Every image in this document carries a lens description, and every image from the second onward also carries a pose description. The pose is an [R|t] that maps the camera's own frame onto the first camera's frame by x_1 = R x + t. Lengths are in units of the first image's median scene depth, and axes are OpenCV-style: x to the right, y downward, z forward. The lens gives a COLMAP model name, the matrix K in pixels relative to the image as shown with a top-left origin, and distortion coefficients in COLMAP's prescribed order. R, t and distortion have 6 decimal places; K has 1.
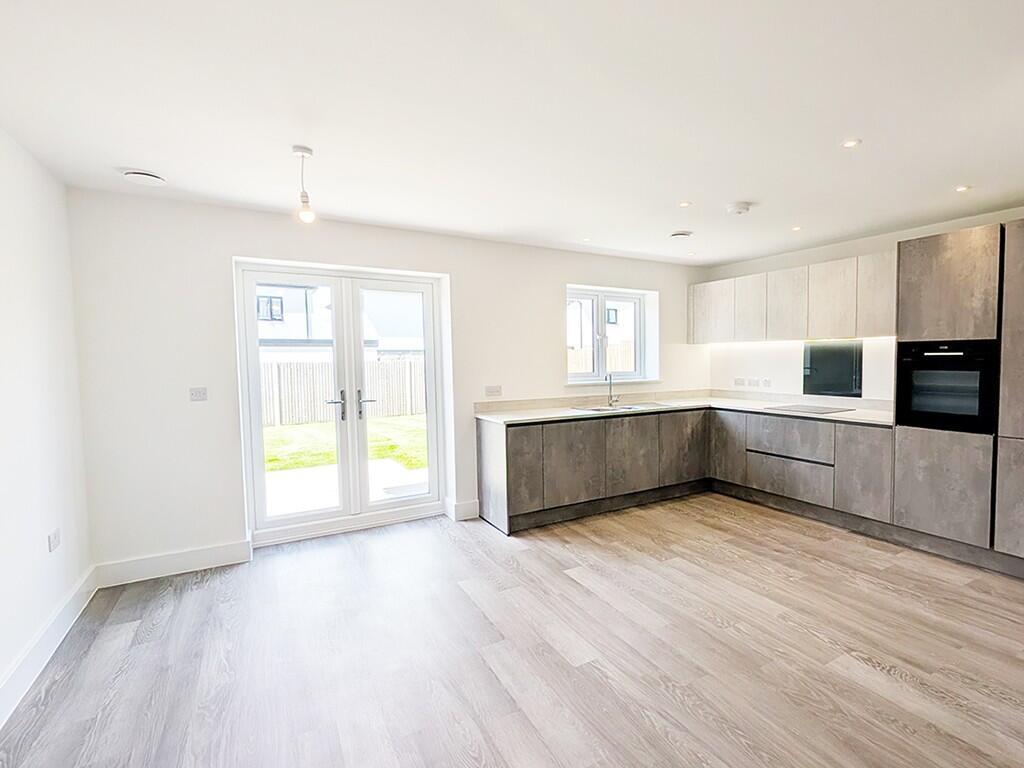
lens RADIAL K [[503.1, 0, 512.0], [0, 503.1, 384.0], [0, 0, 1]] dist [0.003196, 0.000185]
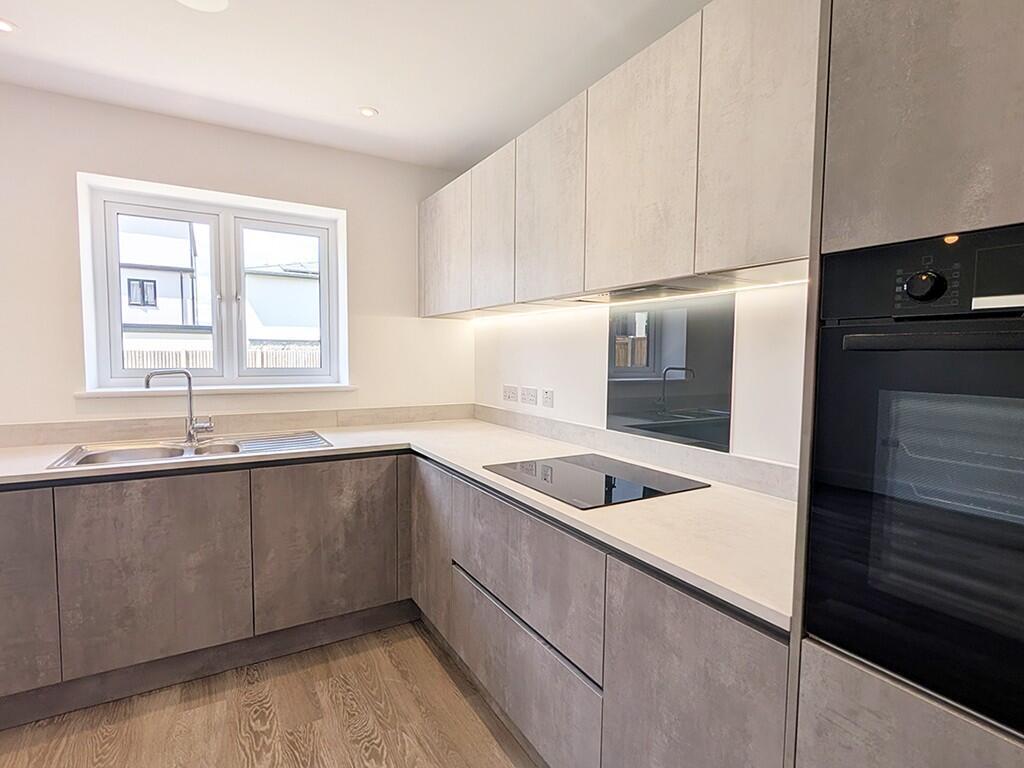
lens RADIAL K [[389.9, 0, 510.9], [0, 389.9, 376.9], [0, 0, 1]] dist [0.000729, -0.000068]
pose [[0.997988, 0.022084, -0.059434, 0.517178], [-0.021886, 0.999753, 0.003979, -0.023969], [0.059507, -0.002671, 0.998224, 0.663254]]
